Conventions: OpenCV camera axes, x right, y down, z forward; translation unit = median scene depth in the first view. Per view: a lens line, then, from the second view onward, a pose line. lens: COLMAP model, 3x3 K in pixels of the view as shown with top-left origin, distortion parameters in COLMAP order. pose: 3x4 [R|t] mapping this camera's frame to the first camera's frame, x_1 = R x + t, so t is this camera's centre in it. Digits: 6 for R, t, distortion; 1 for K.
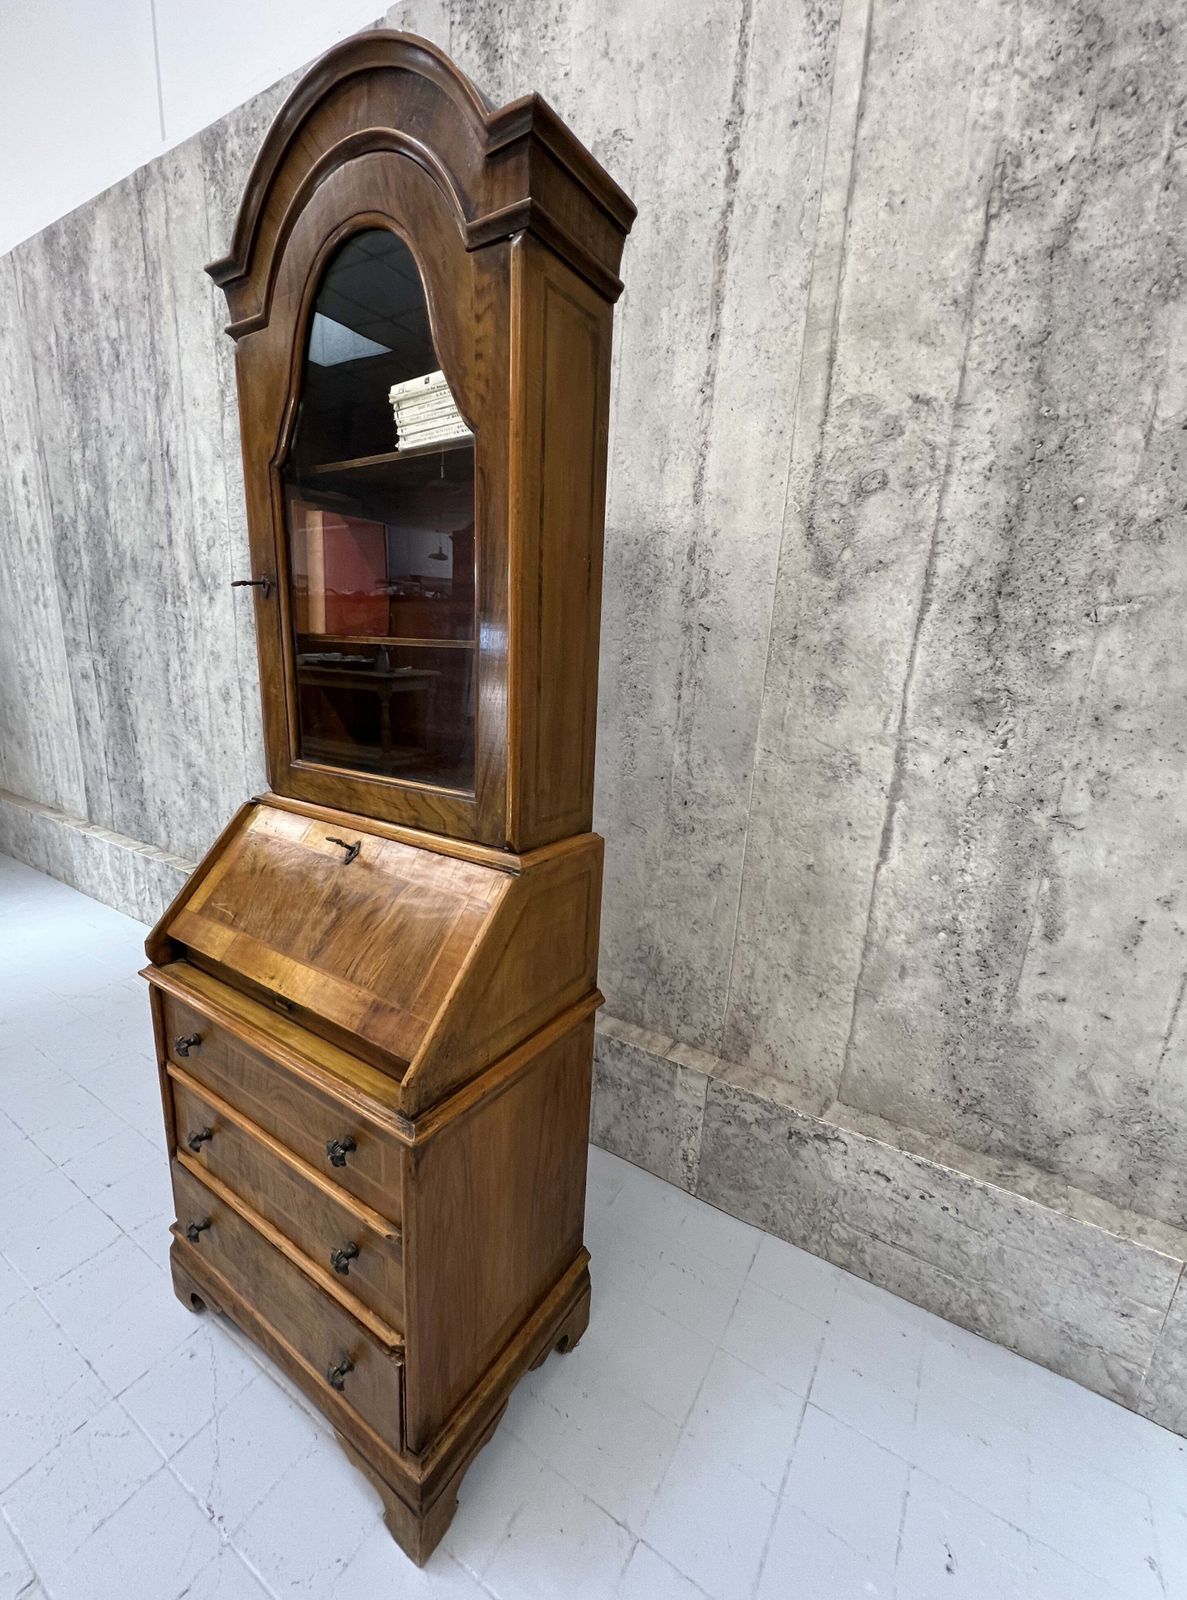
lens RADIAL K [[664.5, 0, 580.6], [0, 664.5, 804.1], [0, 0, 1]] dist [-0.003170, 0.000731]
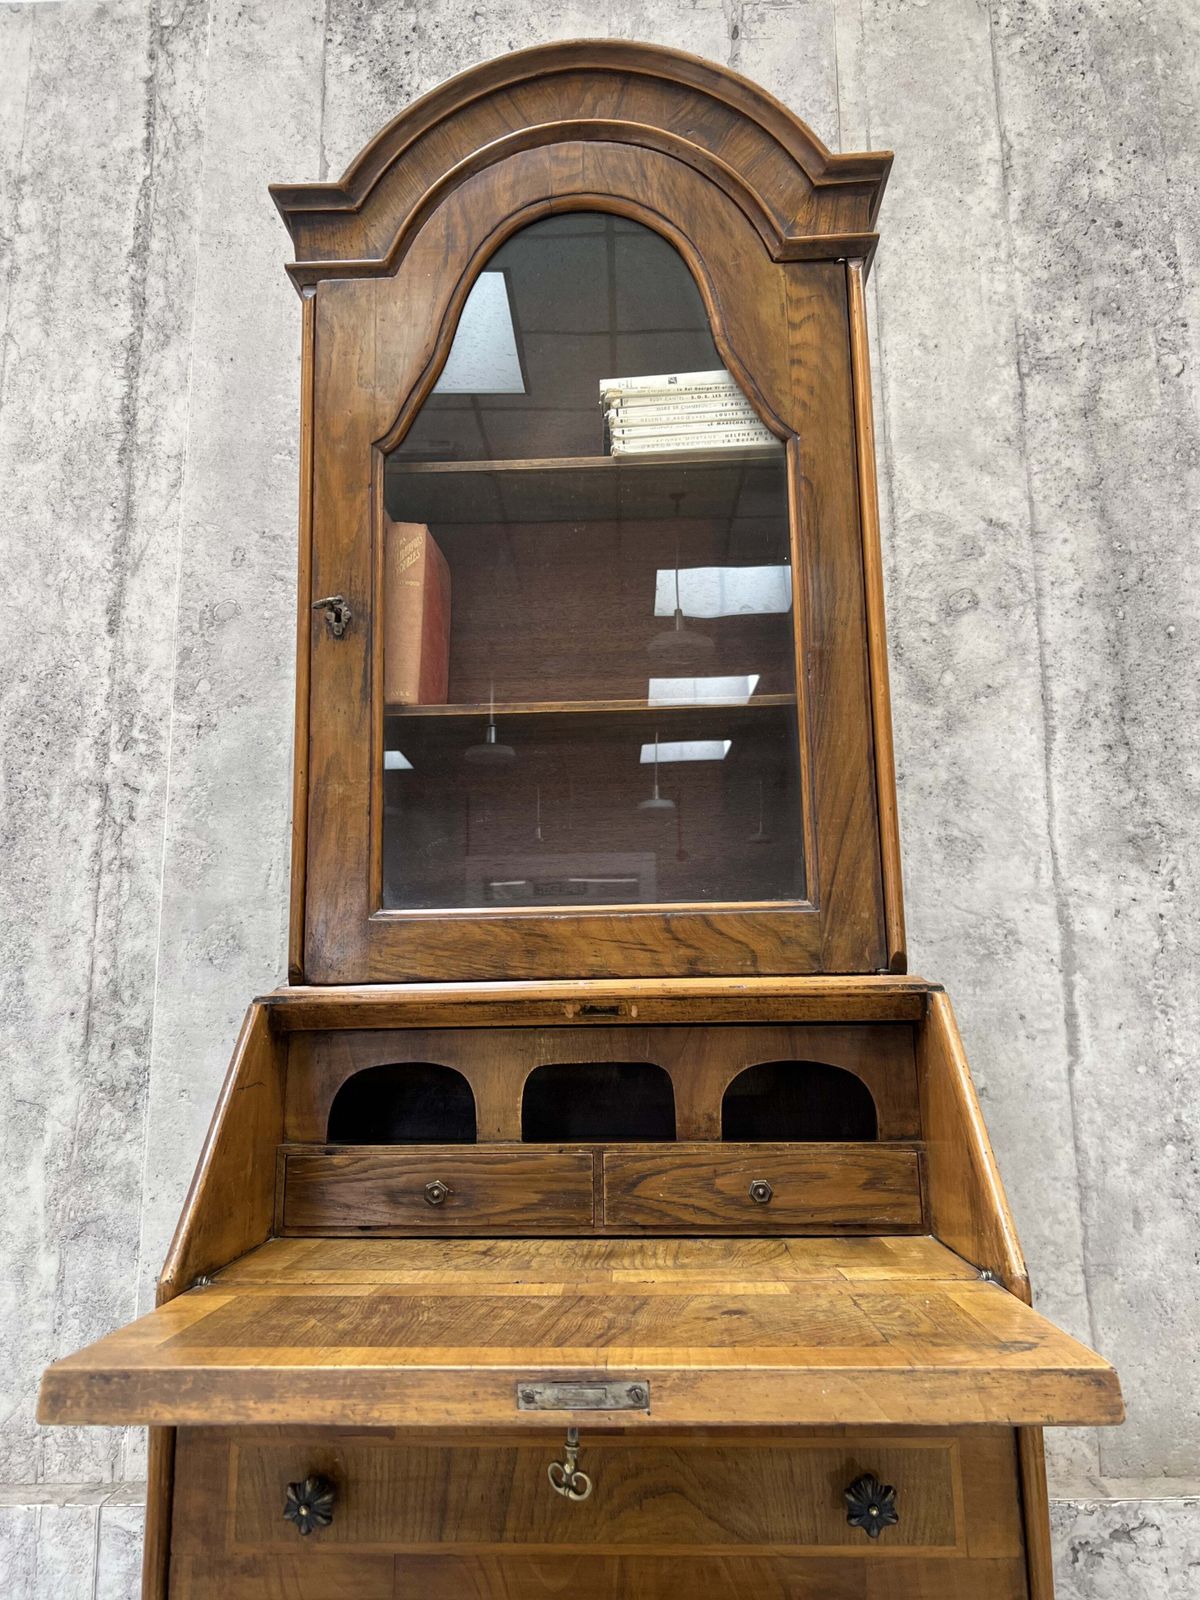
lens RADIAL K [[1250.5, 0, 582.6], [0, 1250.5, 780.0], [0, 0, 1]] dist [0.036428, -0.041403]
pose [[0.855592, 0.047630, 0.515455, -0.818740], [0.167559, 0.916667, -0.362831, 0.237502], [-0.489782, 0.396804, 0.776312, 0.074605]]
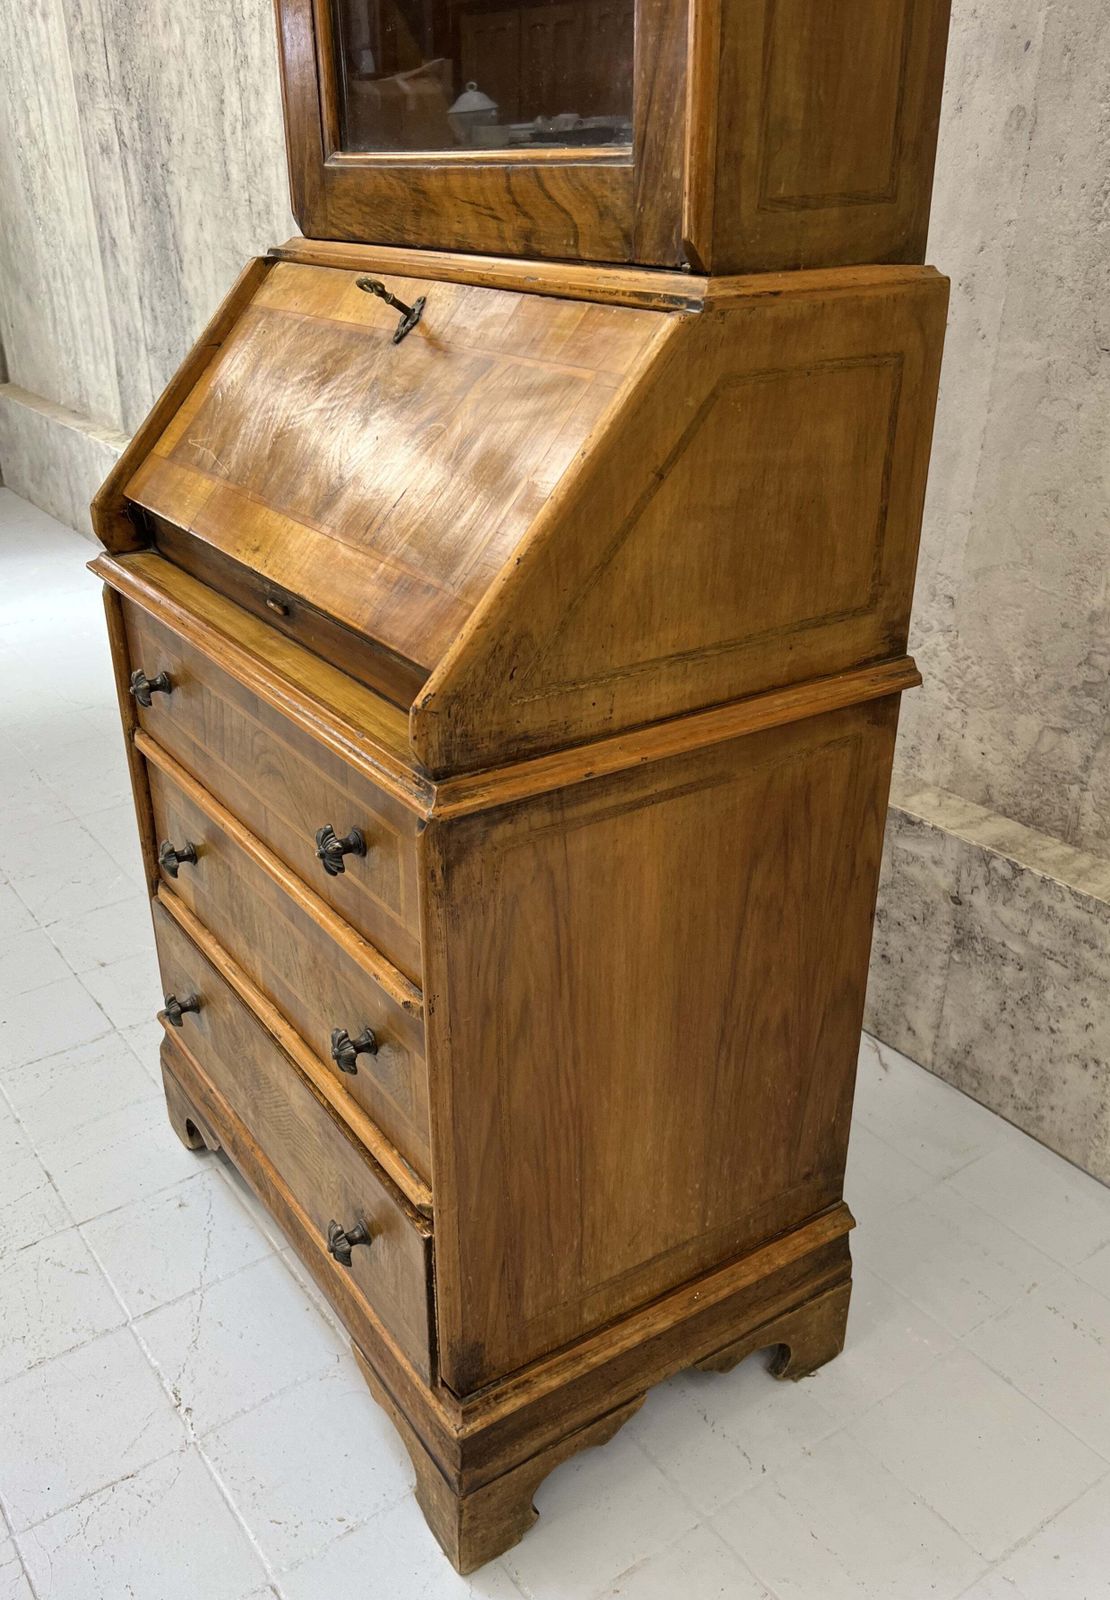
lens RADIAL K [[1372.2, 0, 493.5], [0, 1372.2, 809.2], [0, 0, 1]] dist [0.036867, -0.048747]
pose [[0.910940, 0.123913, -0.393489, 0.141844], [-0.035214, 0.973698, 0.225104, 0.173058], [0.411033, -0.191200, 0.891344, 0.042682]]
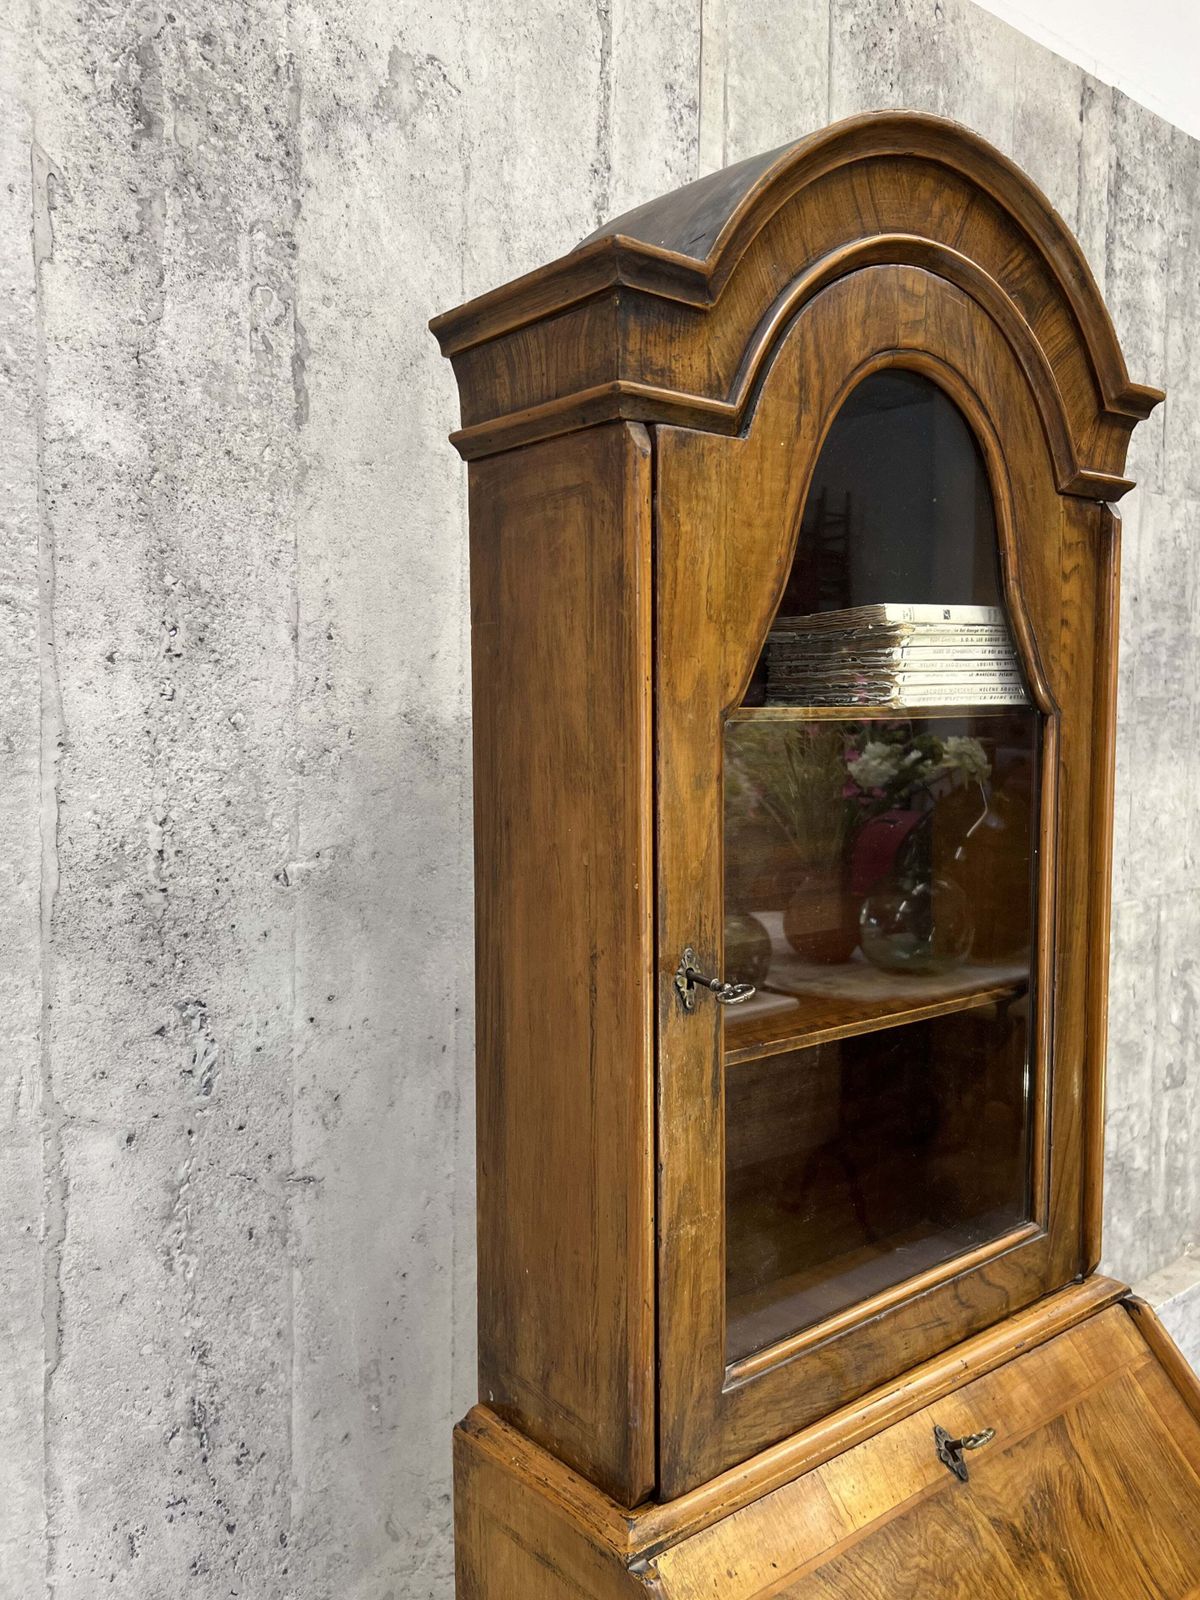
lens RADIAL K [[1288.0, 0, 605.2], [0, 1288.0, 808.5], [0, 0, 1]] dist [0.032686, -0.030985]
pose [[0.291732, -0.113242, 0.949773, -1.168912], [0.239078, 0.970082, 0.042228, -0.456339], [-0.926139, 0.214751, 0.310078, 0.742912]]
